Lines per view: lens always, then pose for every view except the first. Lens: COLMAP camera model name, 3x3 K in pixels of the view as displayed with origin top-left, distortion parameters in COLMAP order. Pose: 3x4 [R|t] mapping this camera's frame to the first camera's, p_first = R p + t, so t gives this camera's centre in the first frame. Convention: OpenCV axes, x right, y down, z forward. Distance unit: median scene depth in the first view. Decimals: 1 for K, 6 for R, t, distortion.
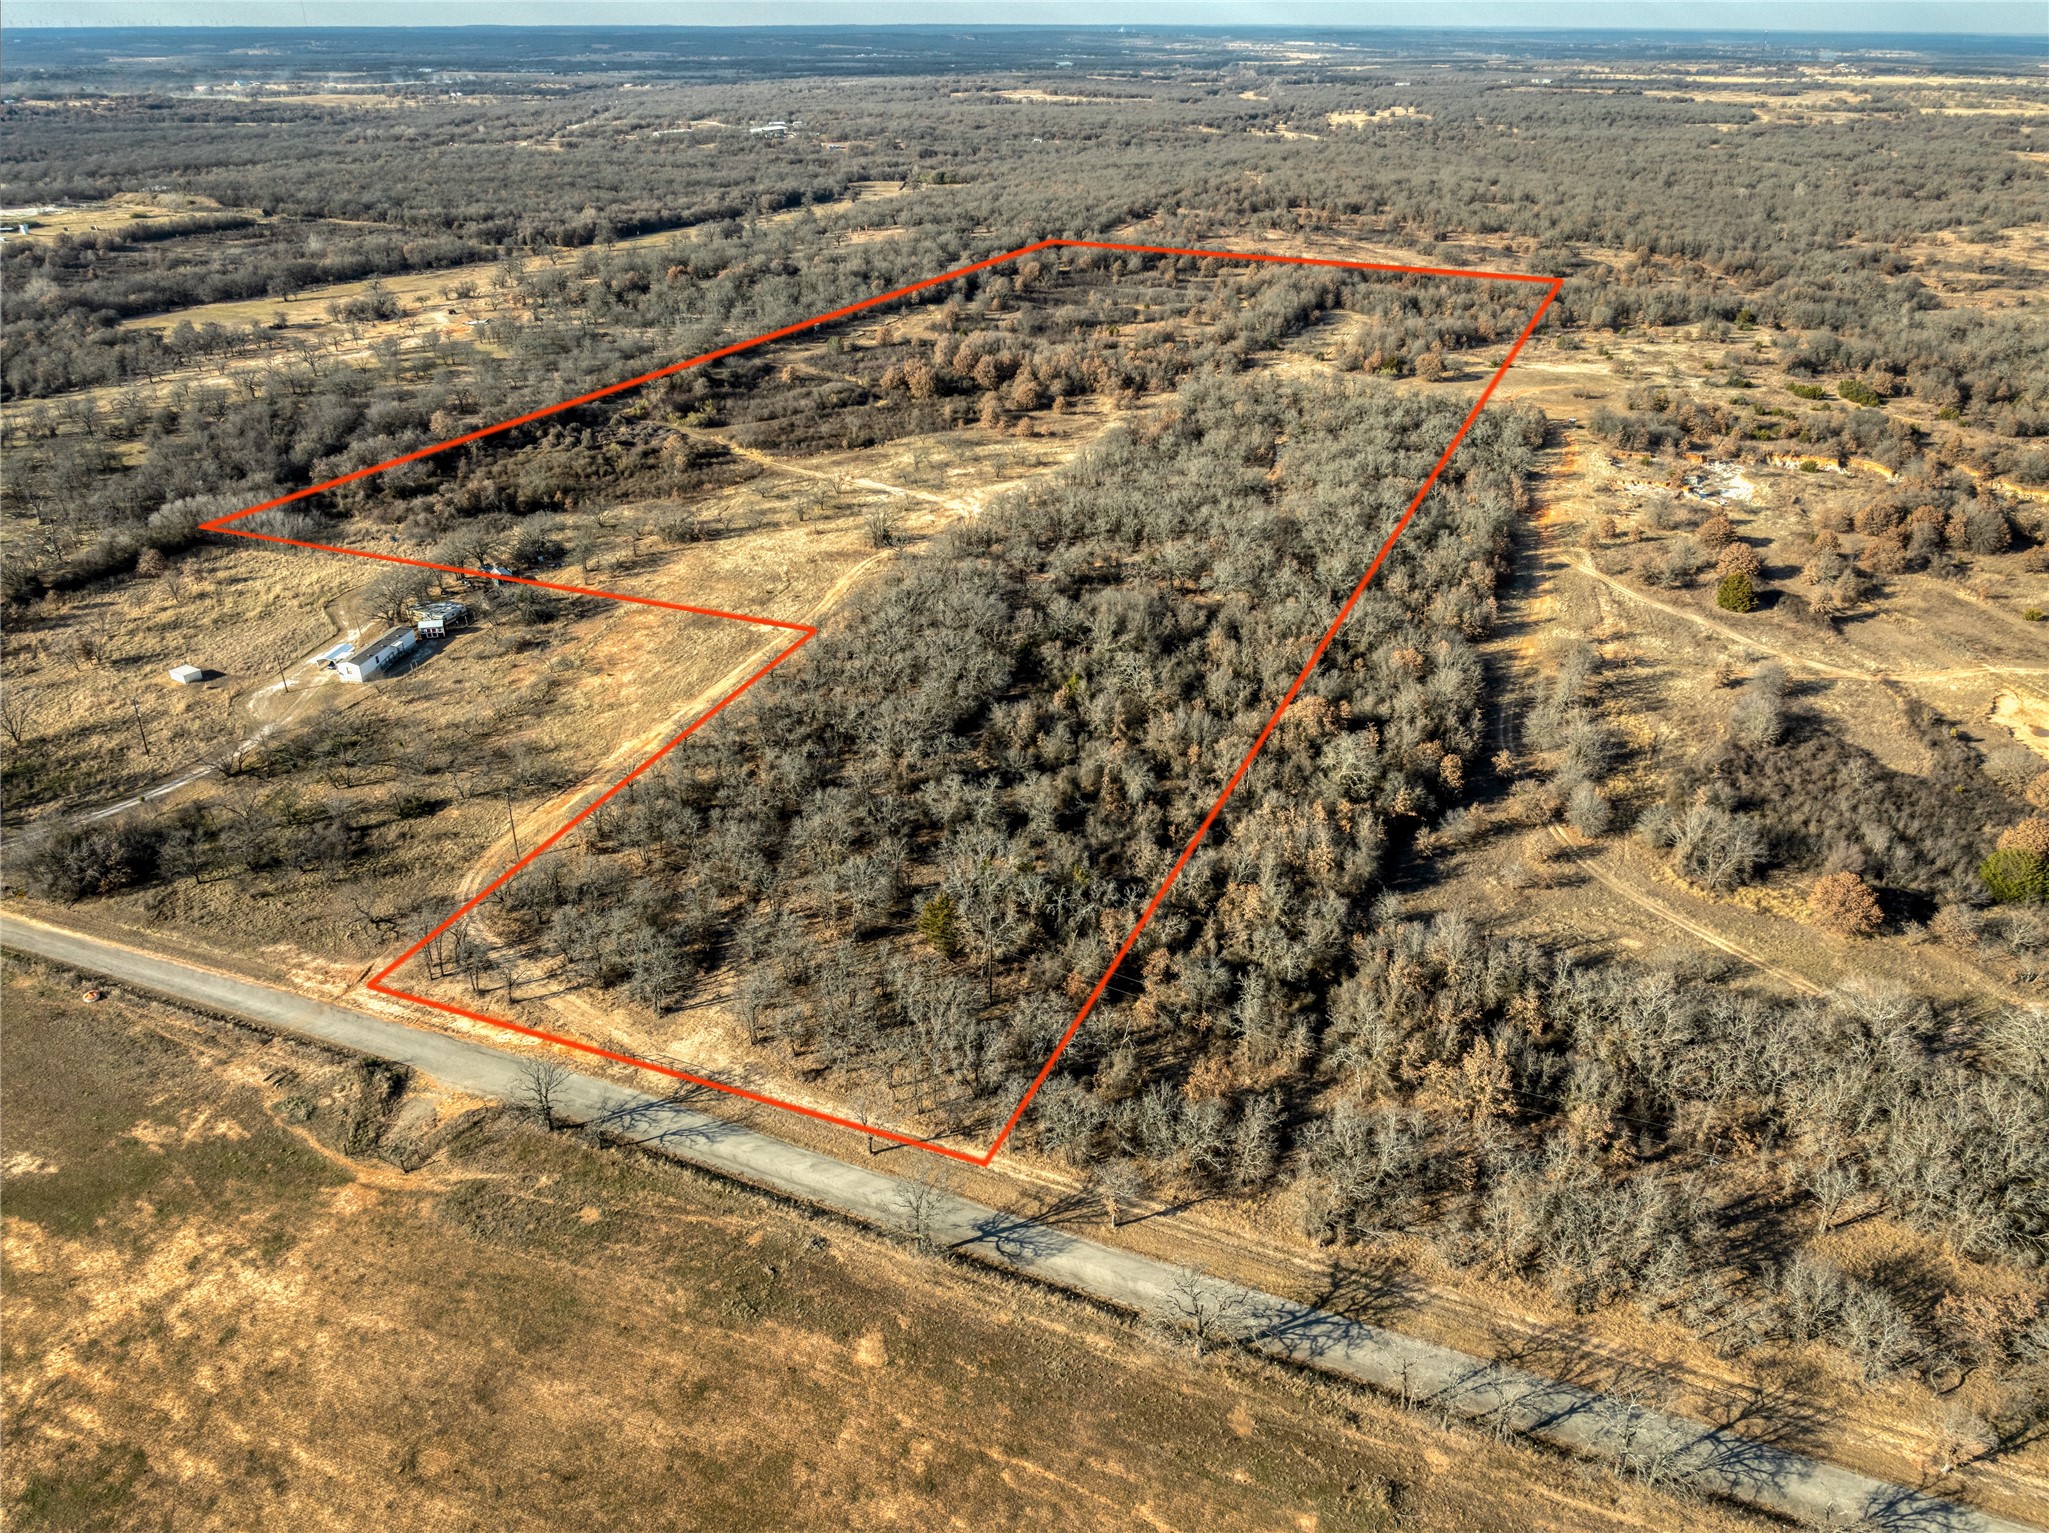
lens RADIAL K [[1306.4, 0, 1020.1], [0, 1306.4, 762.0], [0, 0, 1]] dist [-0.035097, 0.021674]
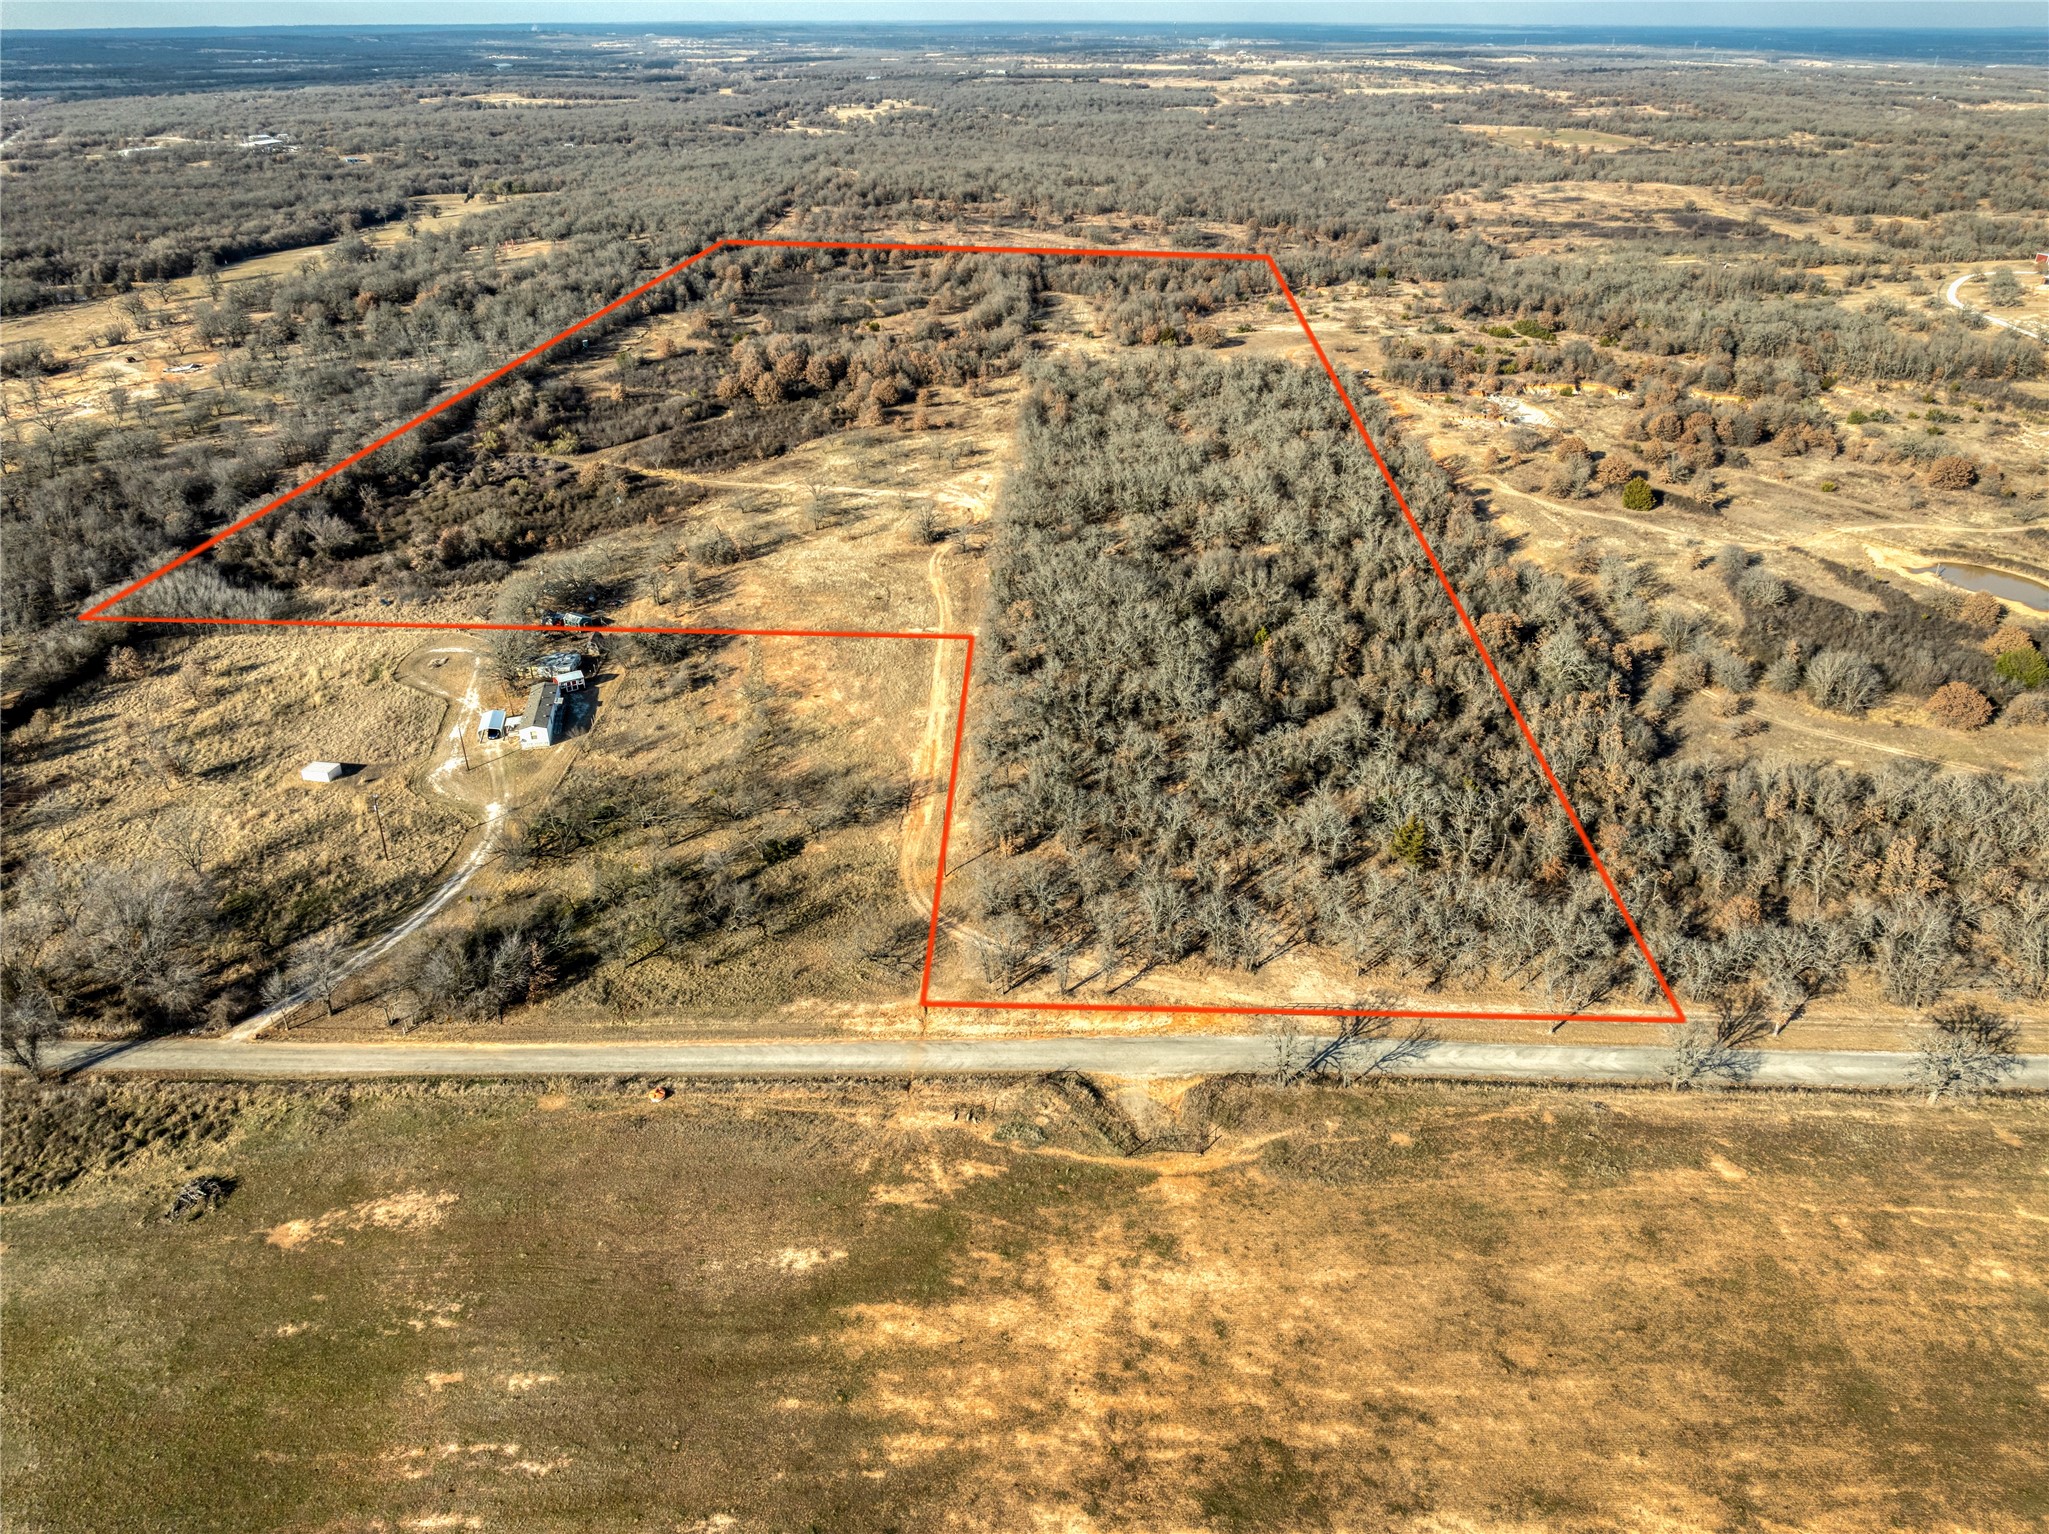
lens RADIAL K [[1306.4, 0, 1020.1], [0, 1306.4, 762.5], [0, 0, 1]] dist [-0.035097, 0.021674]
pose [[0.942081, -0.168625, 0.289913, -0.393082], [0.167927, 0.985417, 0.027471, -0.016631], [-0.290318, 0.022804, 0.956659, 0.028480]]
